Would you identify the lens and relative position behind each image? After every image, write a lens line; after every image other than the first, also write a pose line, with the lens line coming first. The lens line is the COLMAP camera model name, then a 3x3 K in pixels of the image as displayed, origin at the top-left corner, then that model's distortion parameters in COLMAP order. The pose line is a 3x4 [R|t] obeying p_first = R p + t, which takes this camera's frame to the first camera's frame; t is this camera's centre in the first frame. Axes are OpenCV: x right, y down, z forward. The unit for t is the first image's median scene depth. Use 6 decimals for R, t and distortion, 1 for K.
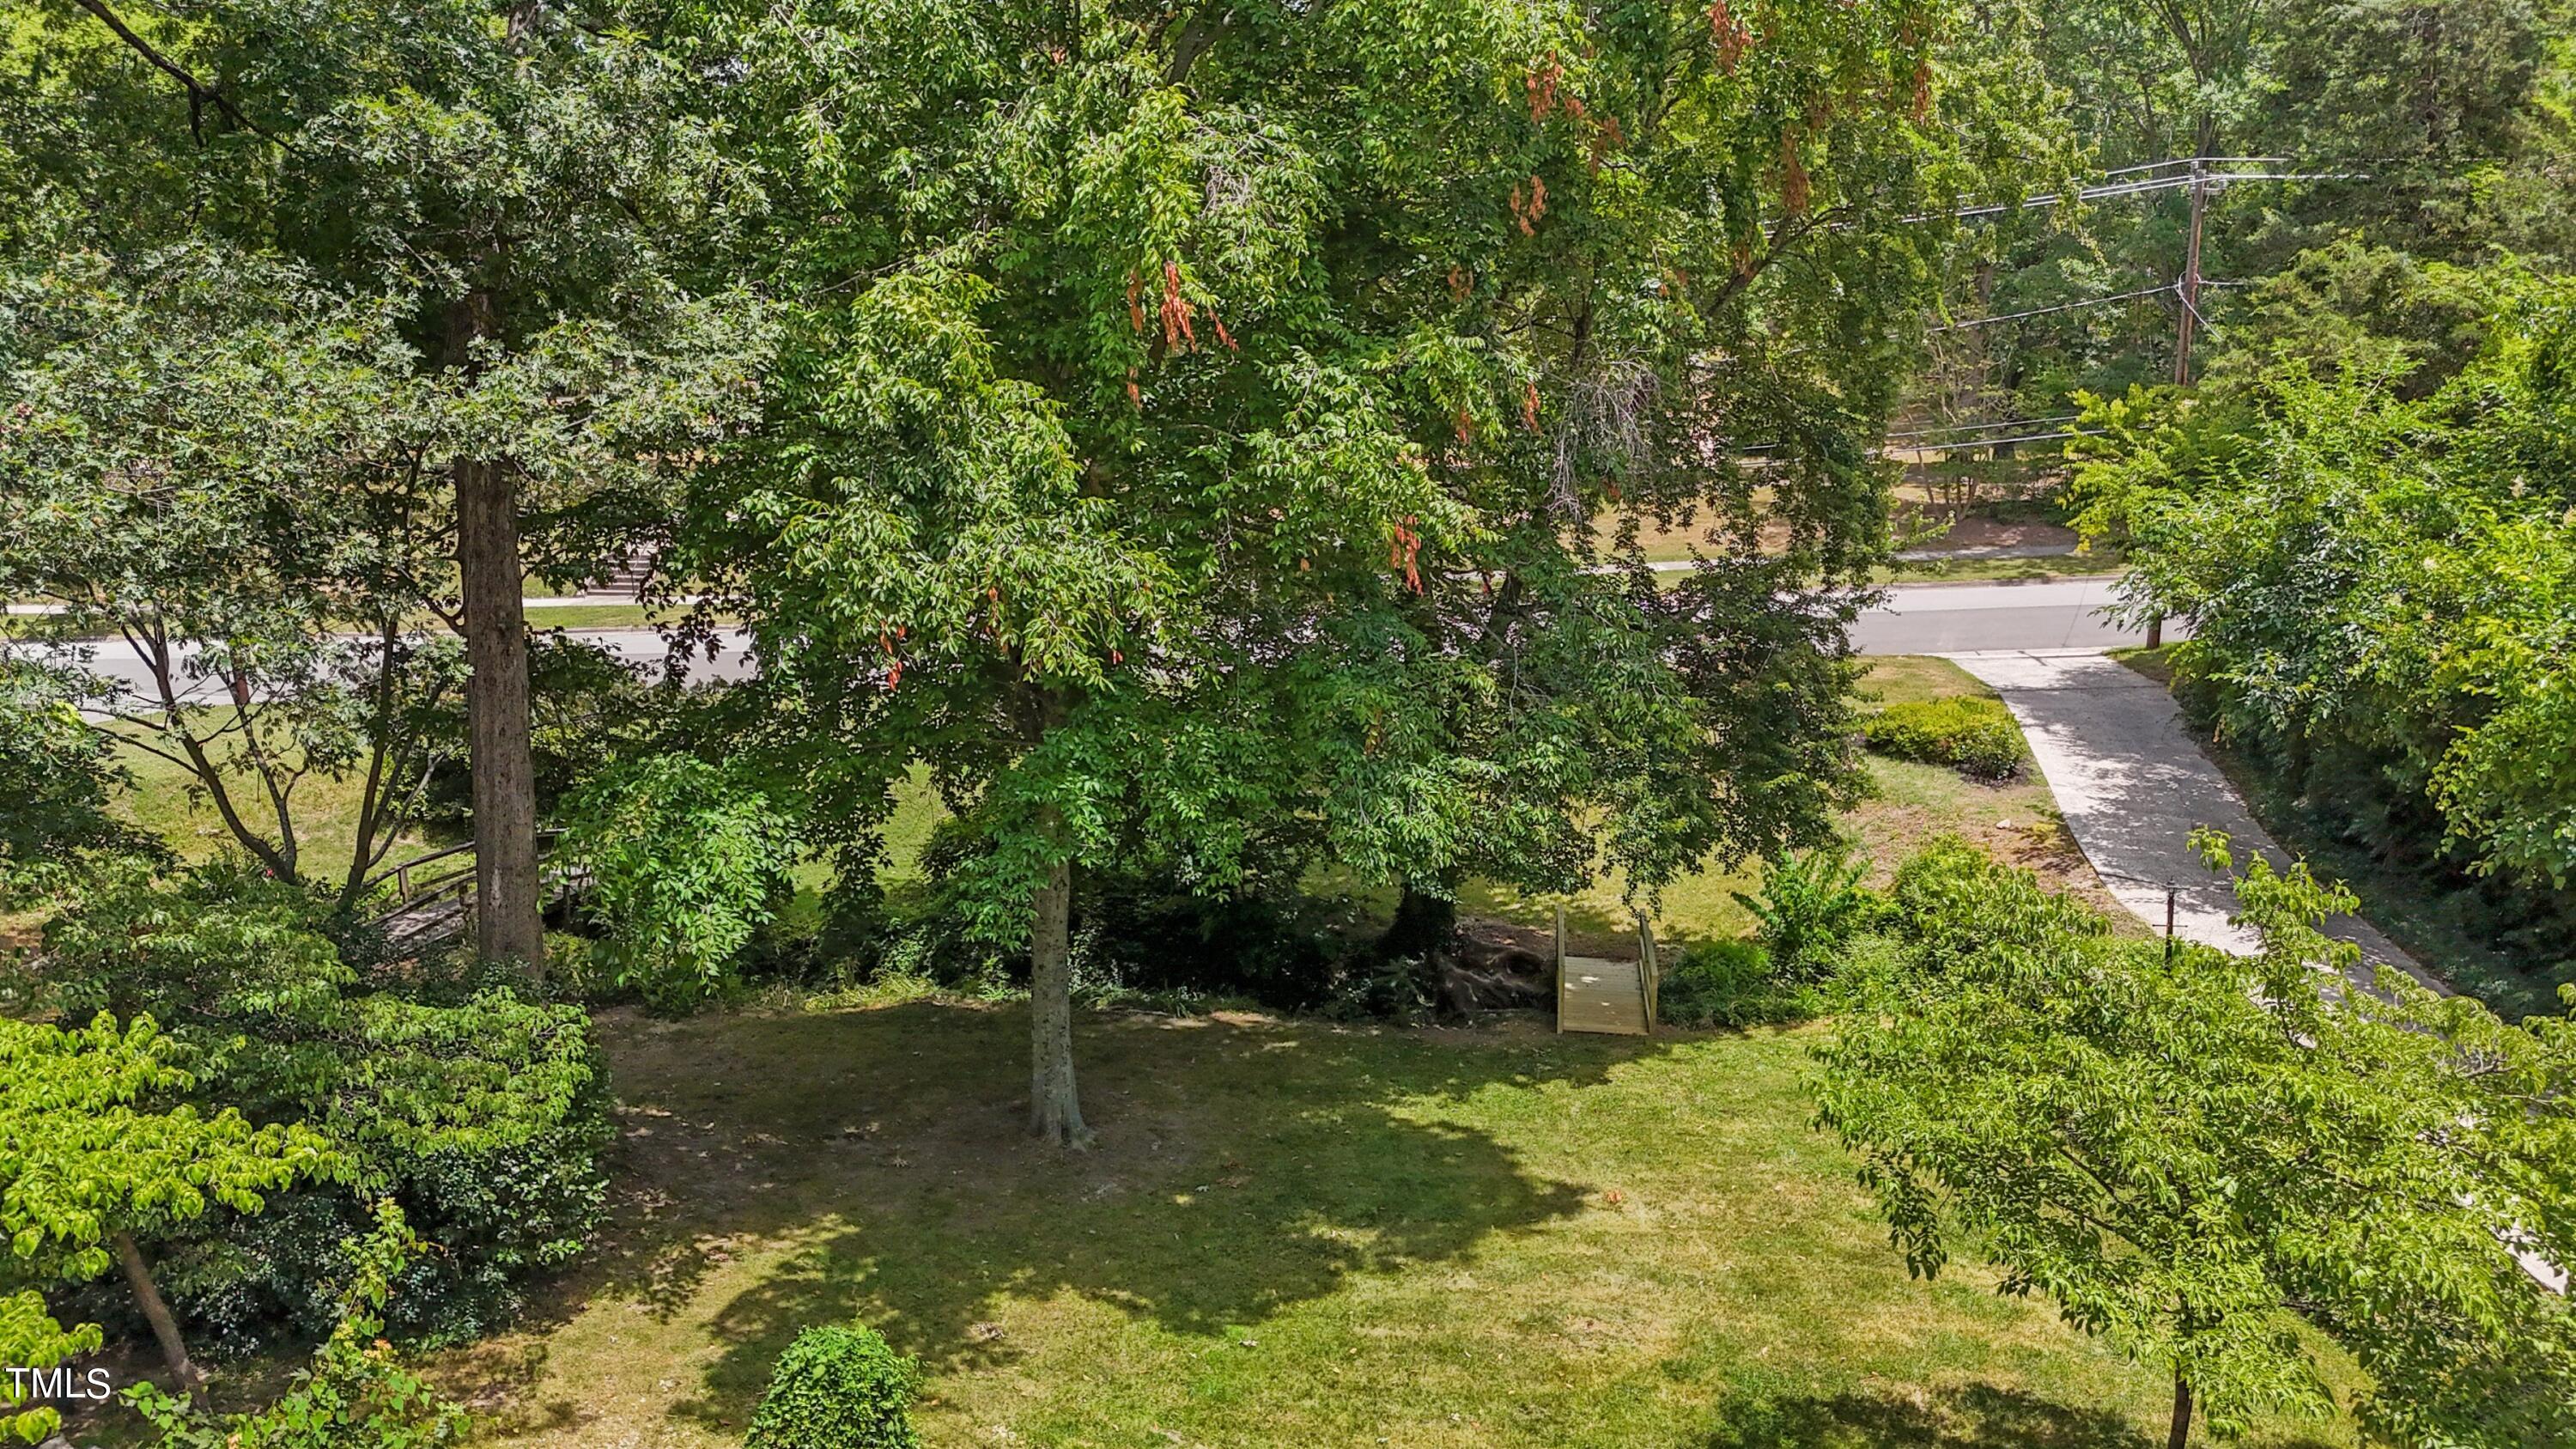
lens RADIAL K [[1859.5, 0, 1288.0], [0, 1859.5, 724.5], [0, 0, 1]] dist [0.011474, -0.001286]
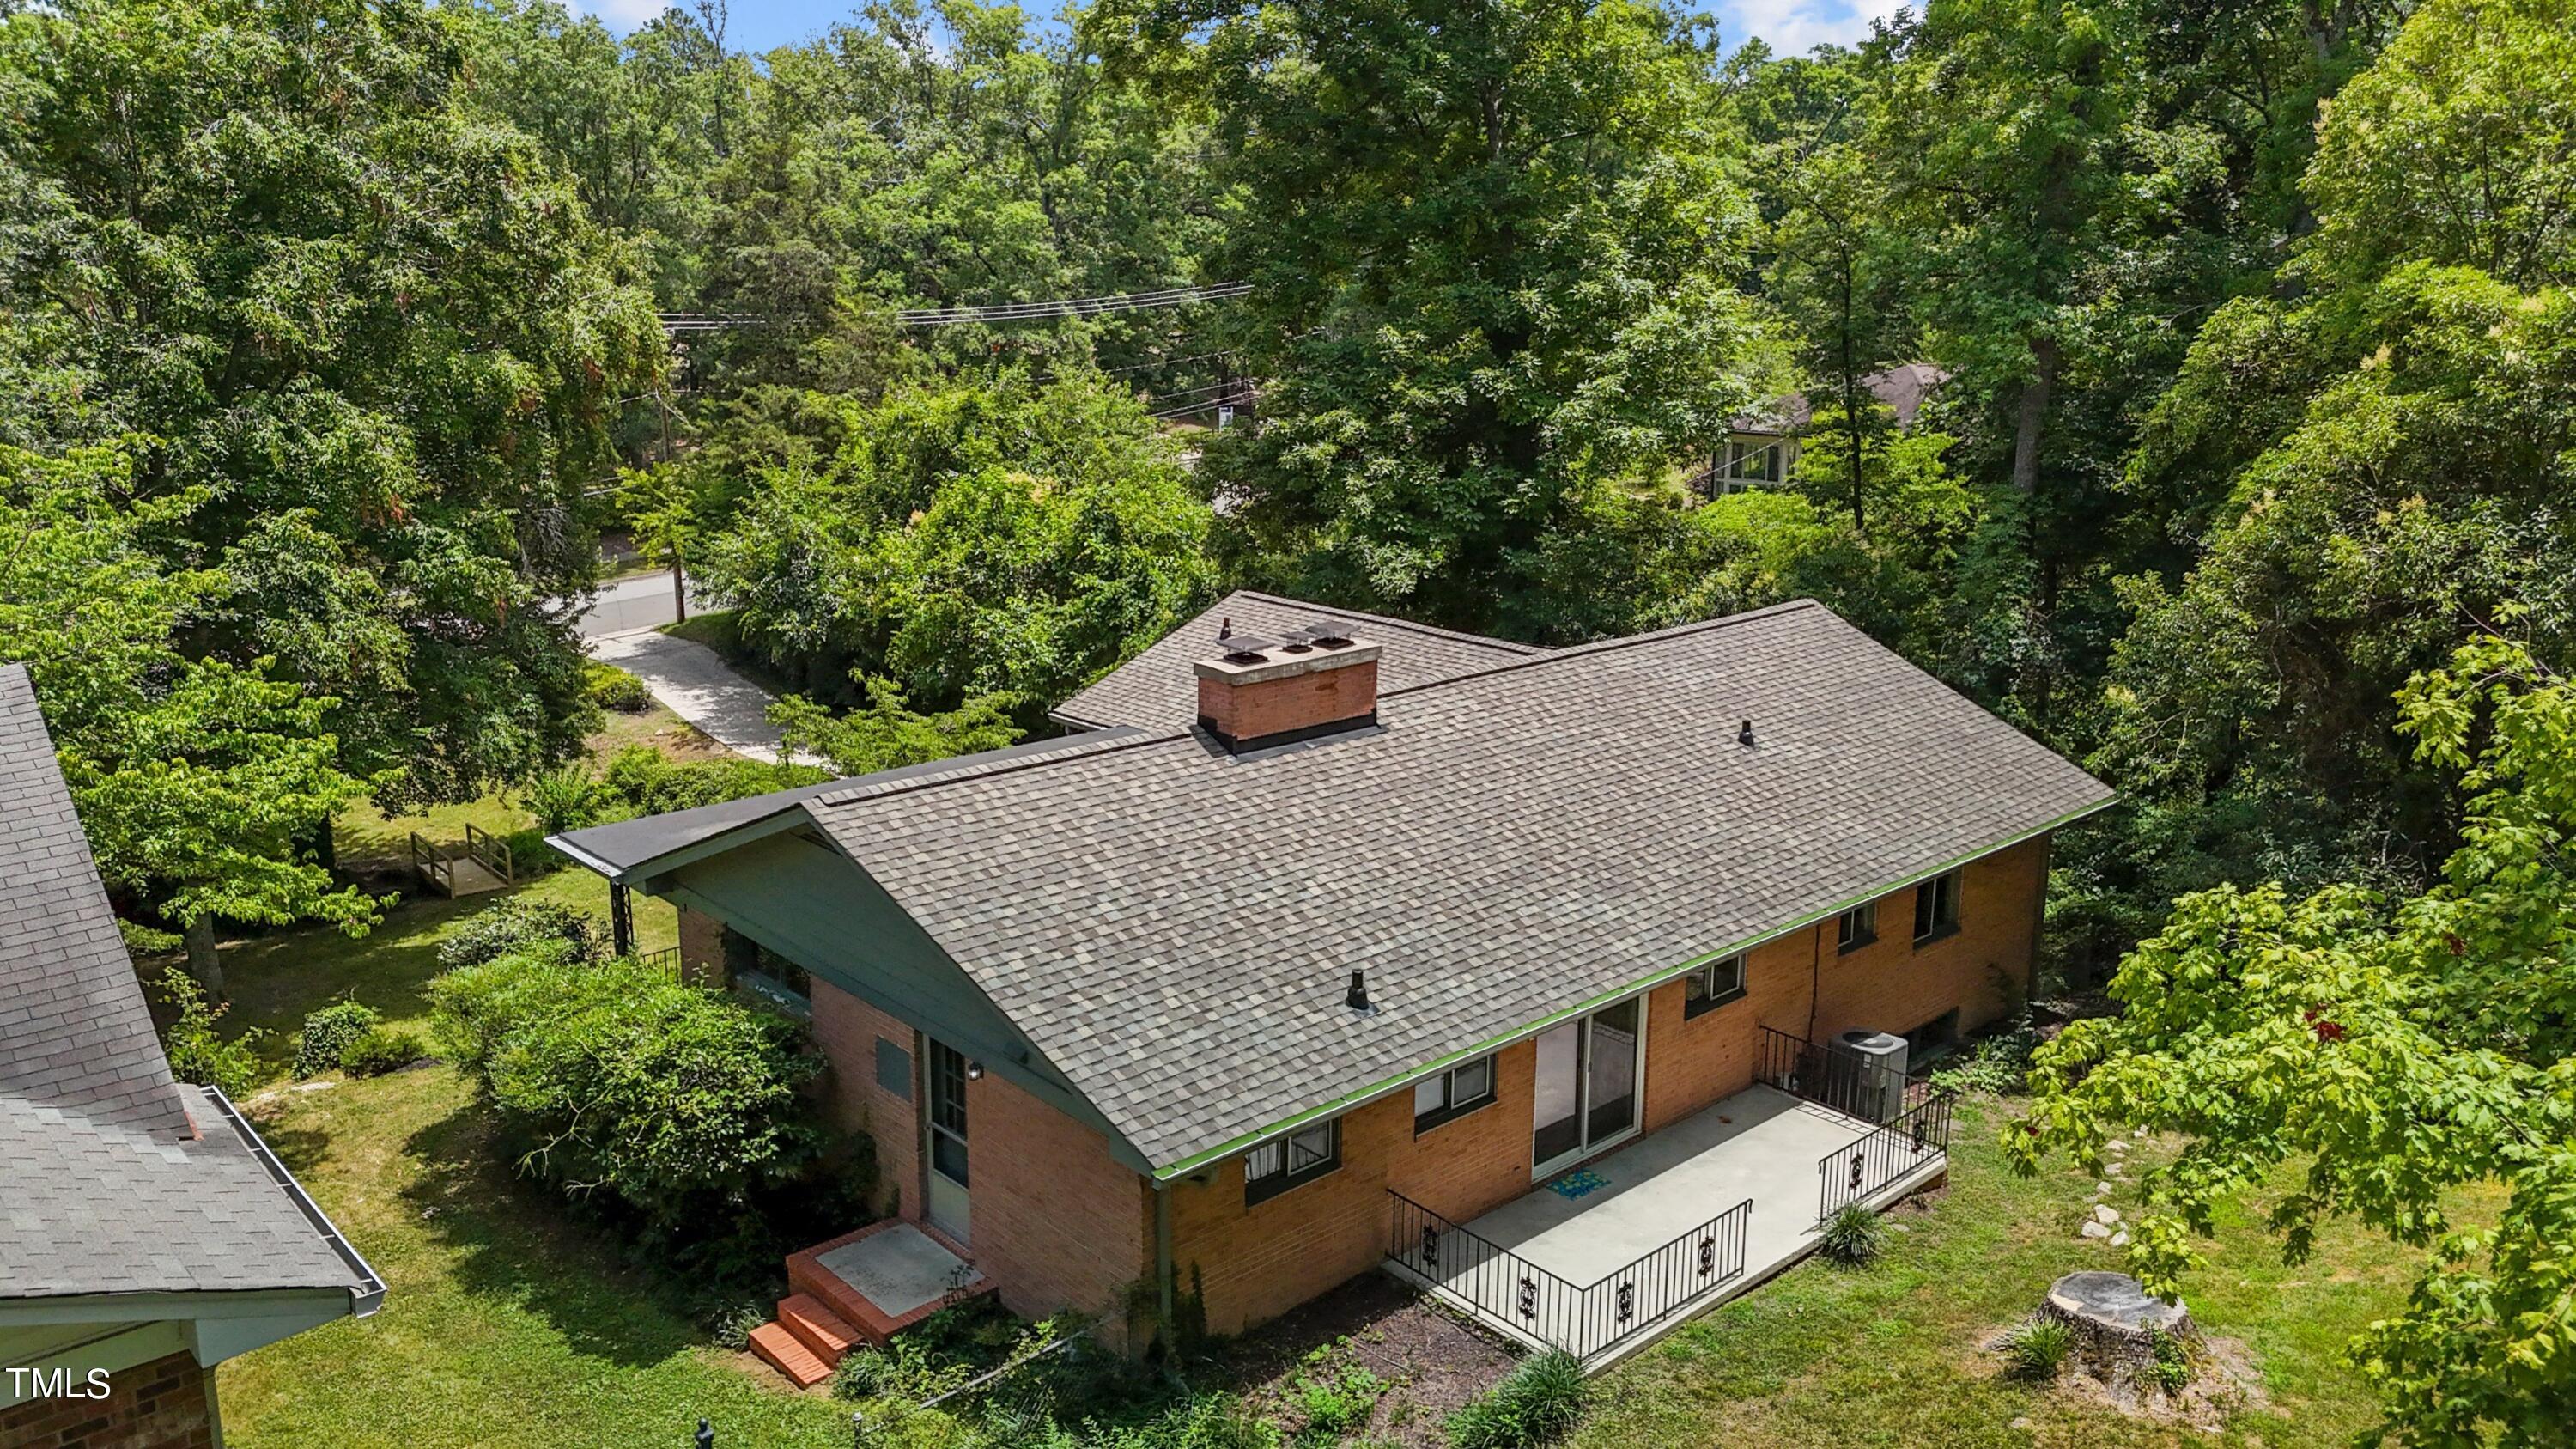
lens RADIAL K [[1859.5, 0, 1288.0], [0, 1859.5, 724.5], [0, 0, 1]] dist [0.011474, -0.001286]
pose [[0.664787, -0.168052, 0.727885, -0.468582], [0.167257, 0.983116, 0.074220, 0.016070], [-0.728068, 0.072403, 0.681670, -0.575201]]
